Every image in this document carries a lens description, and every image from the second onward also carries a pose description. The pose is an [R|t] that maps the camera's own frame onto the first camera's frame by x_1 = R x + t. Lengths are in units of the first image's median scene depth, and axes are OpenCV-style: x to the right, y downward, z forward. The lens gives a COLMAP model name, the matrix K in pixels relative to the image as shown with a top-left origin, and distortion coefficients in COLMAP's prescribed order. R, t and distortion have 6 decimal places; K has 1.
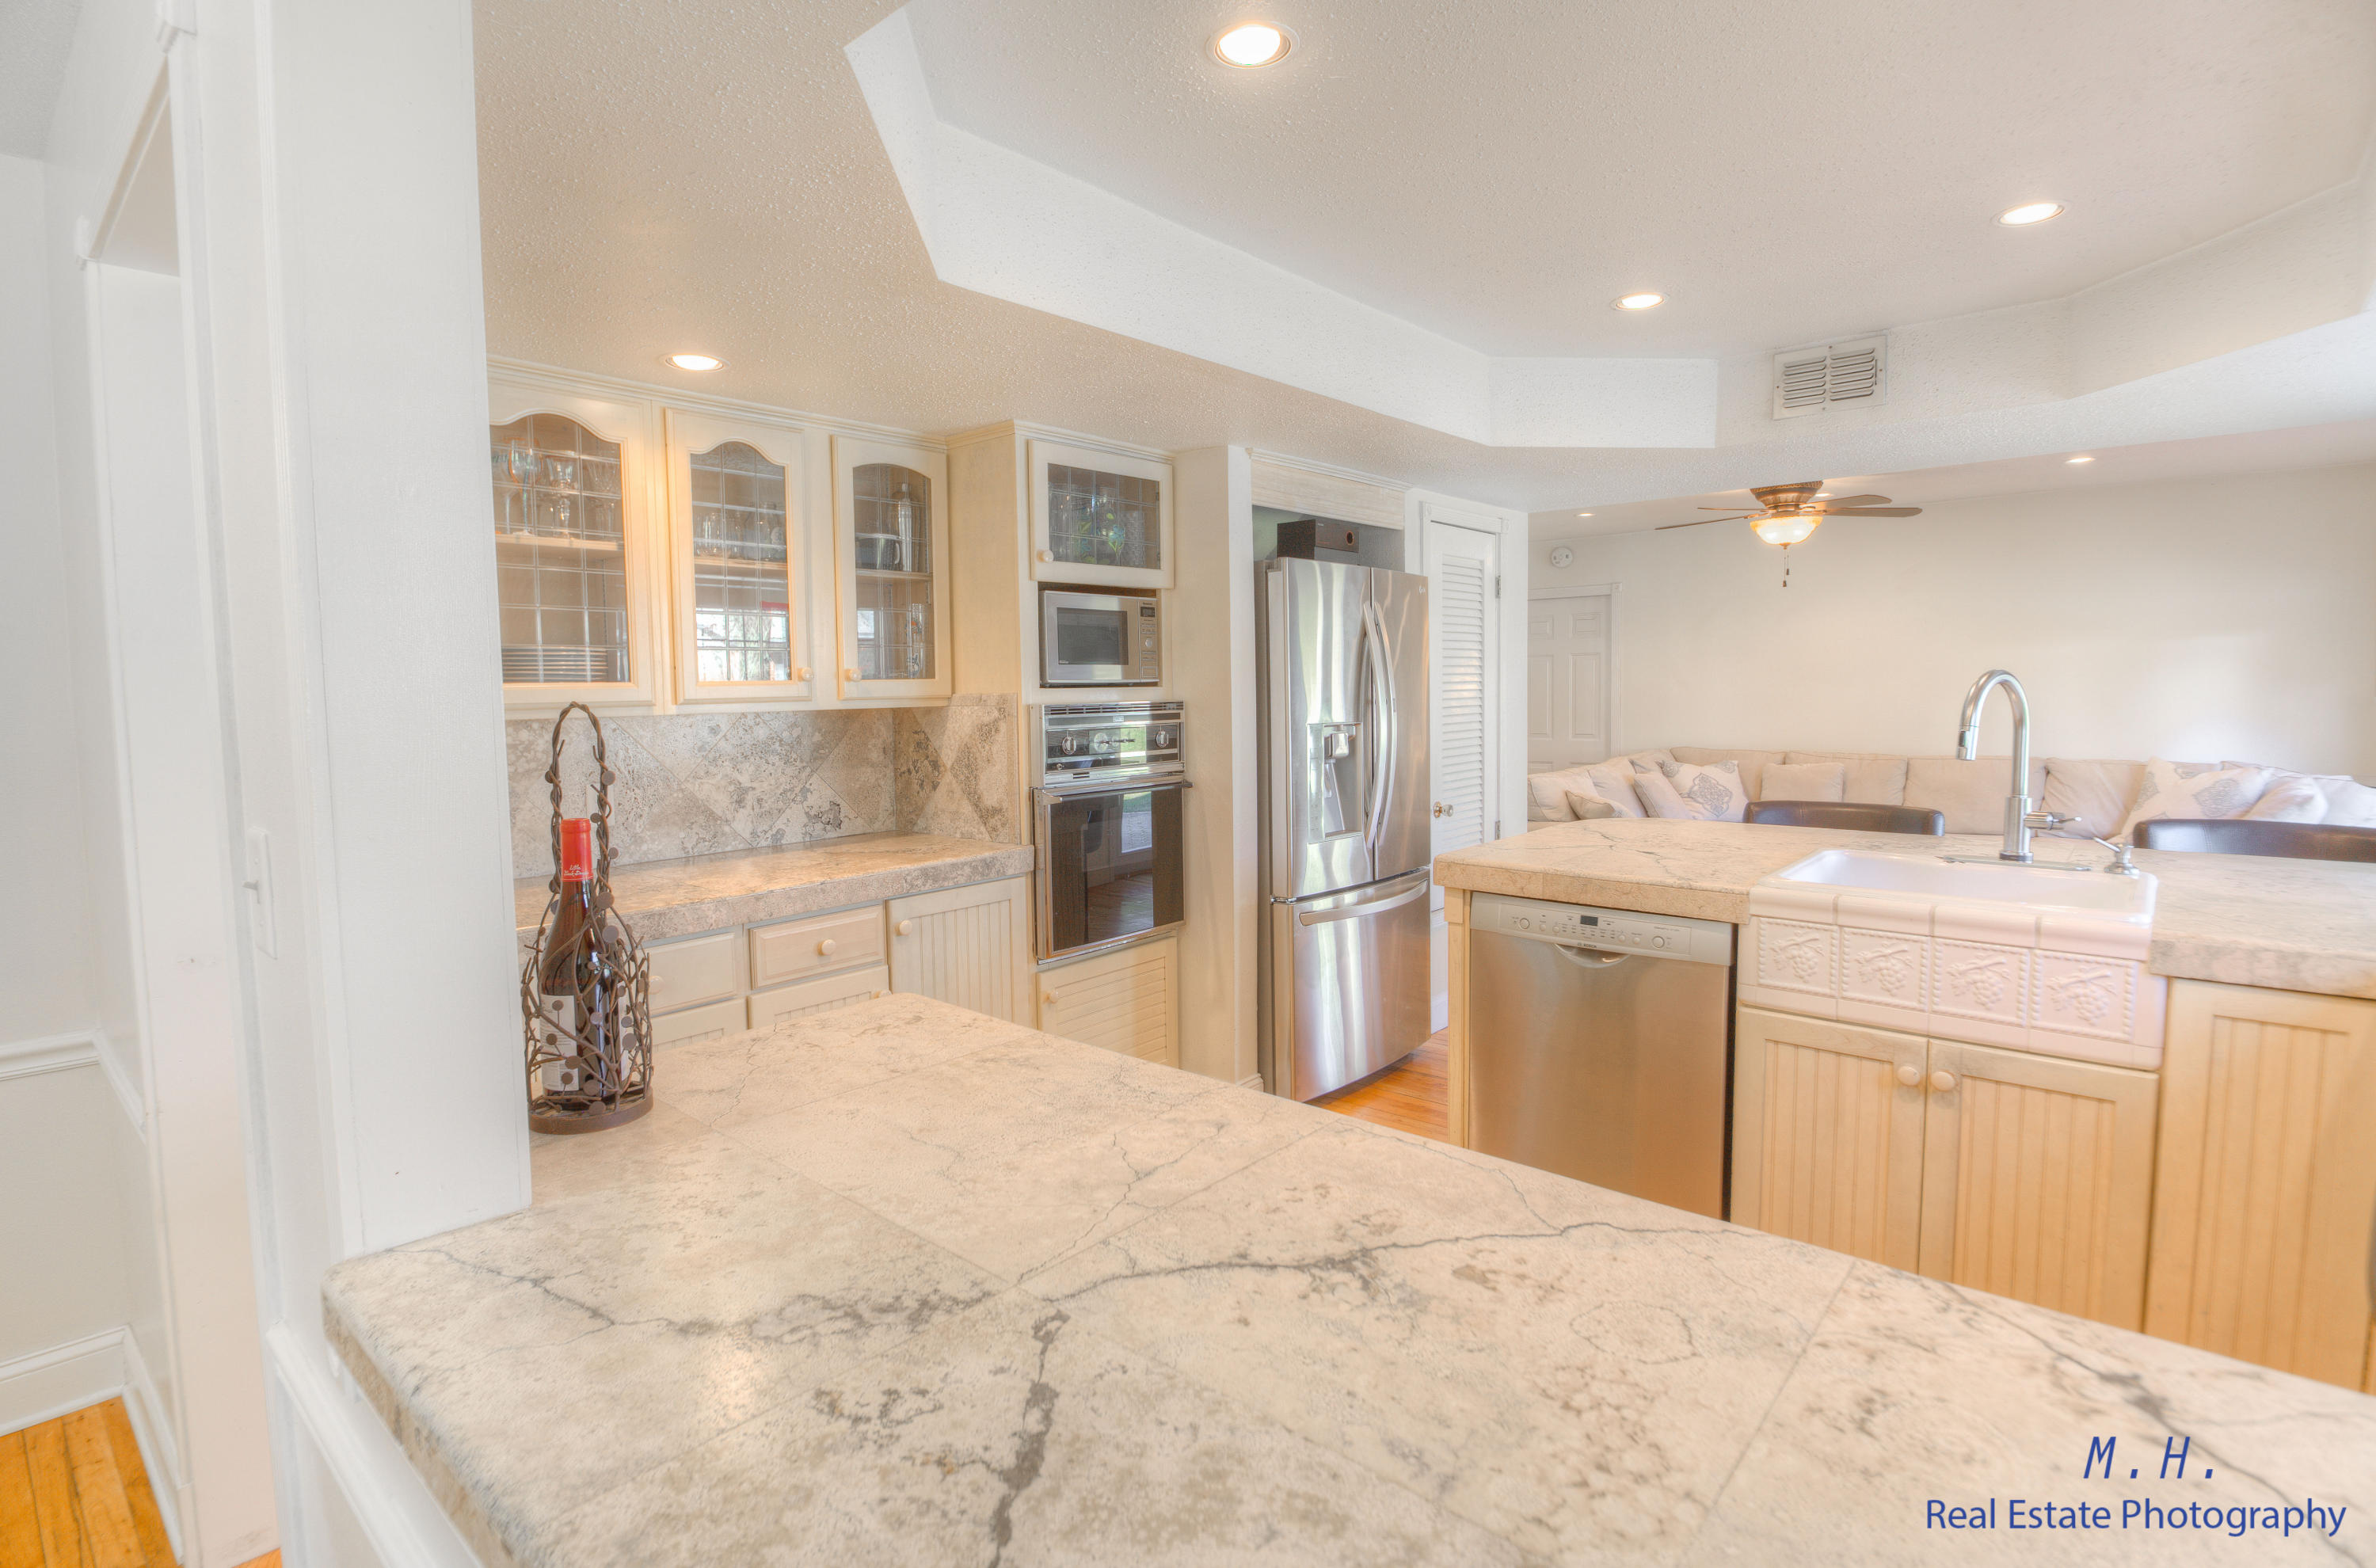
lens RADIAL K [[1169.5, 0, 1193.2], [0, 1169.5, 778.0], [0, 0, 1]] dist [-0.002801, 0.000067]
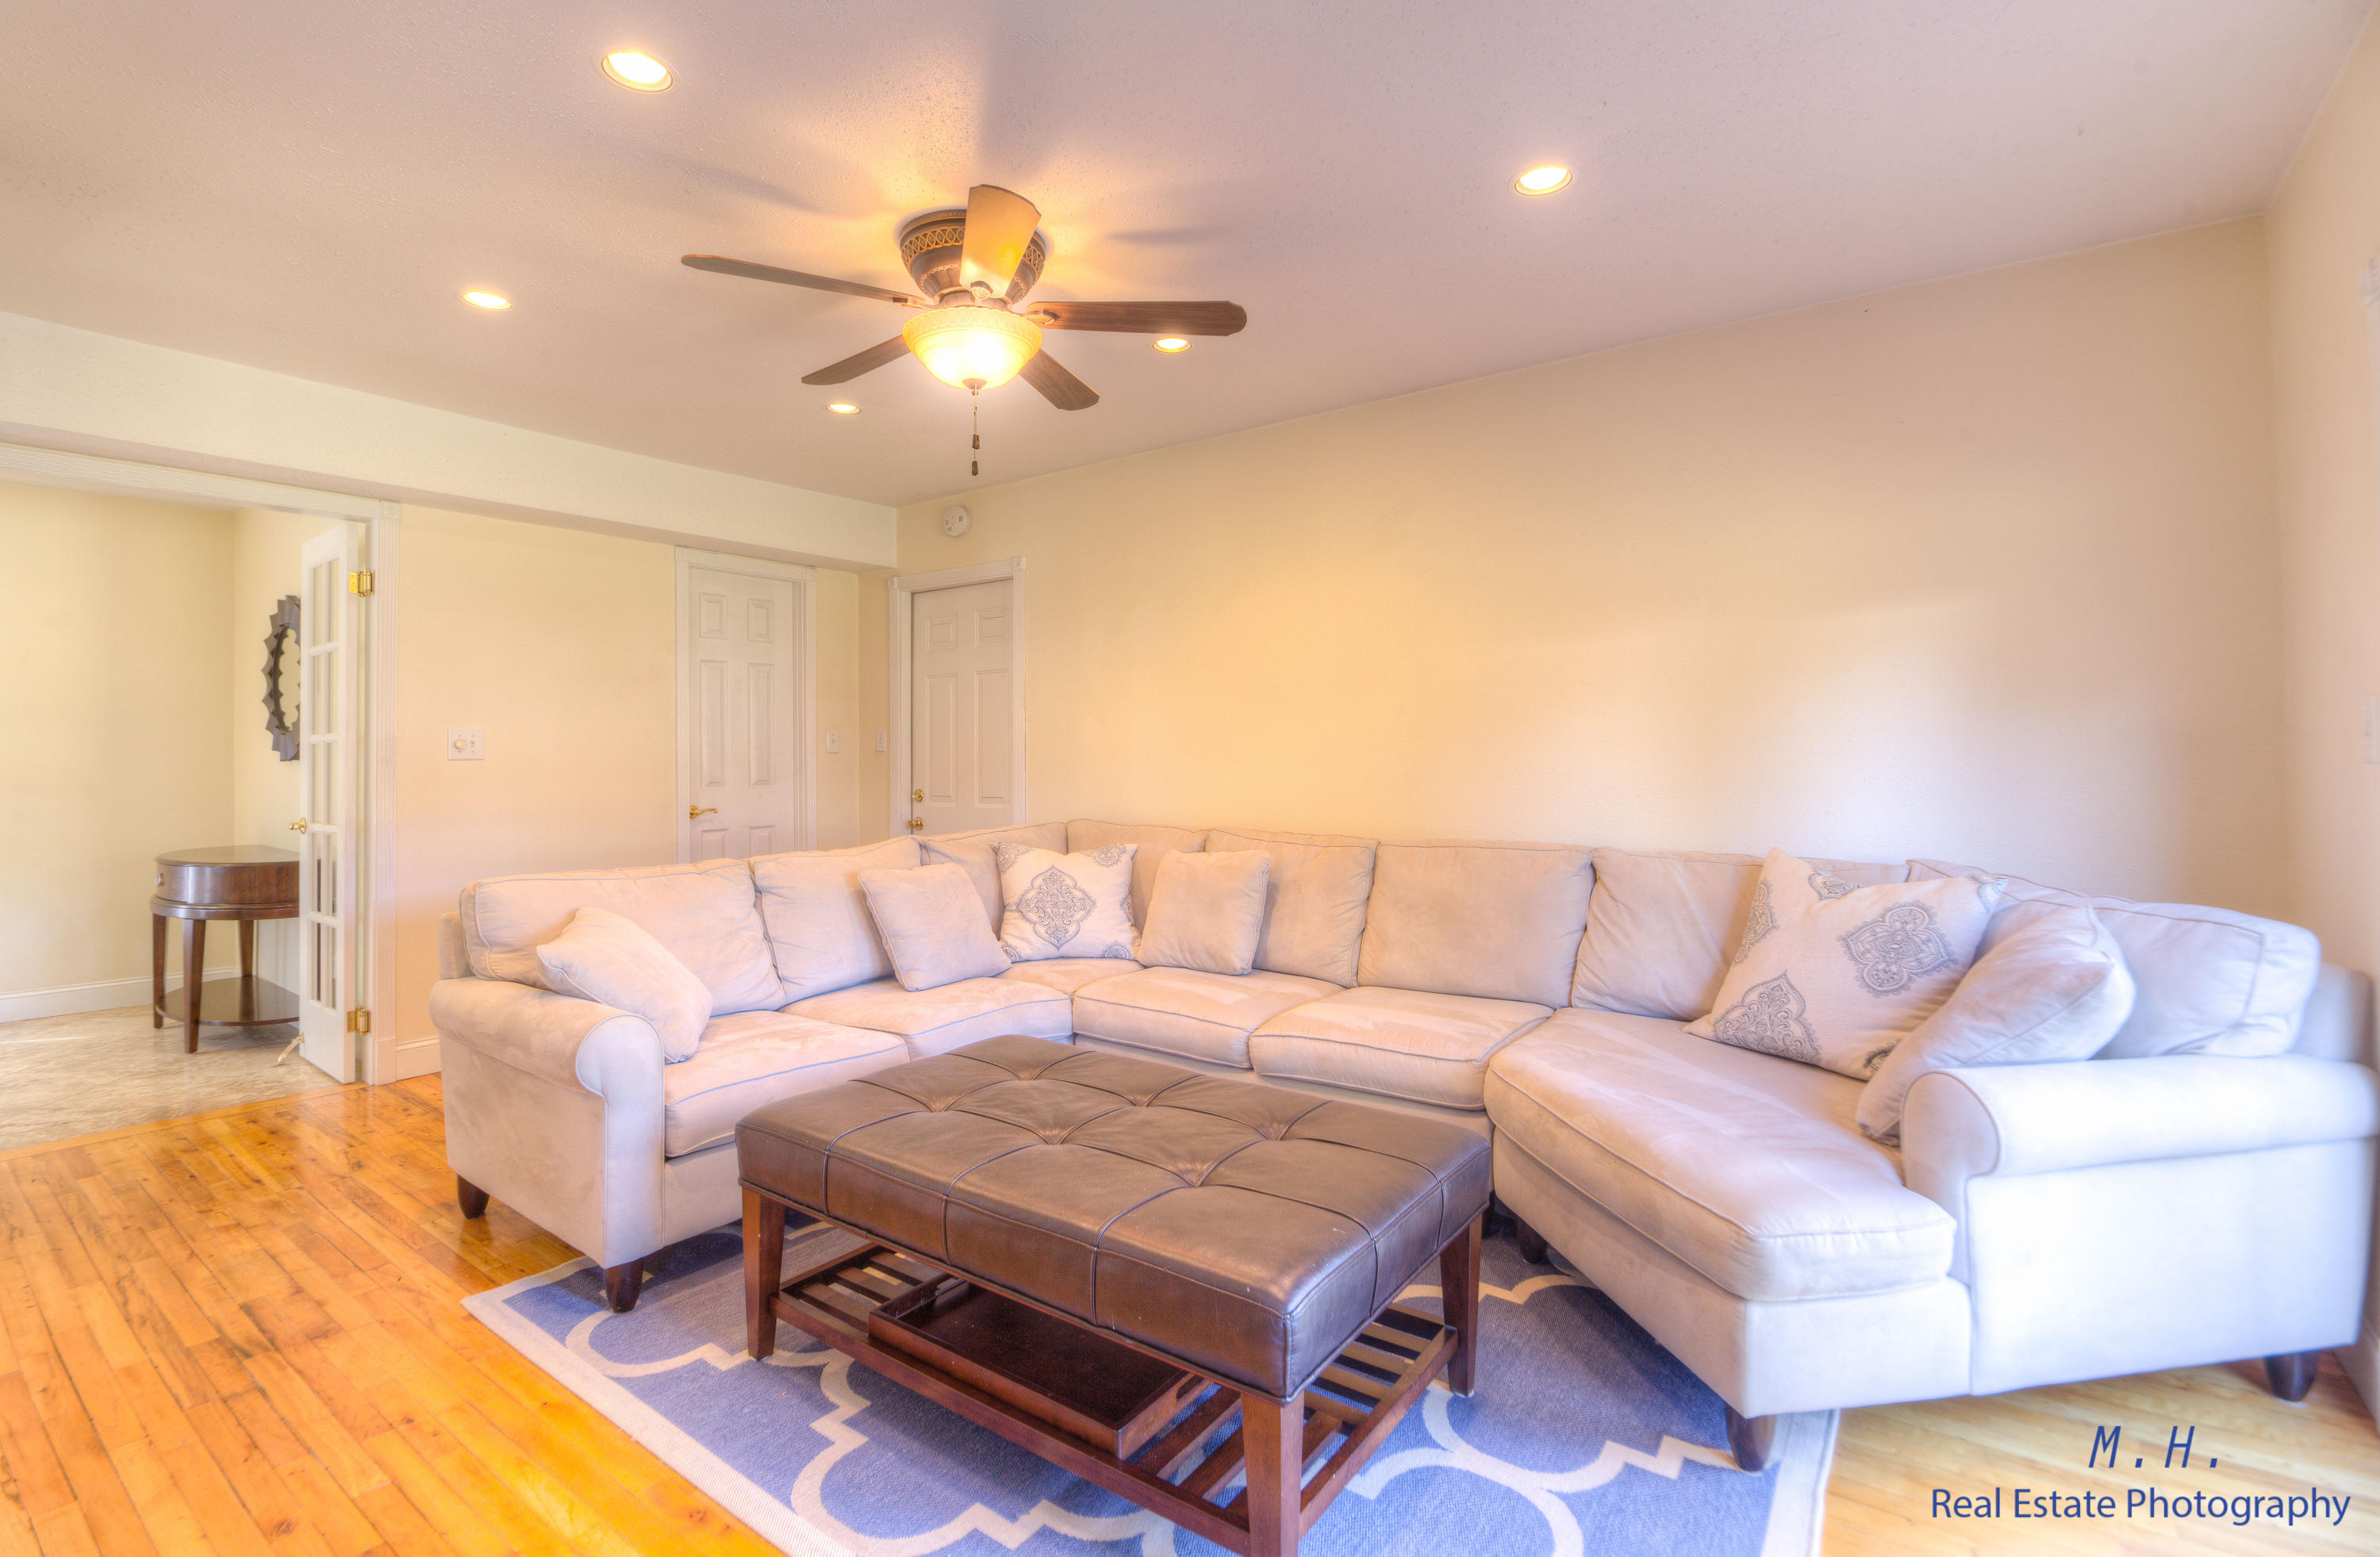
lens RADIAL K [[1069.5, 0, 1182.8], [0, 1069.5, 765.0], [0, 0, 1]] dist [0.000491, -0.000080]
pose [[0.996479, 0.015469, 0.082404, 0.537827], [-0.009281, 0.997144, -0.074952, -0.017296], [-0.083328, 0.073923, 0.993777, 0.573664]]
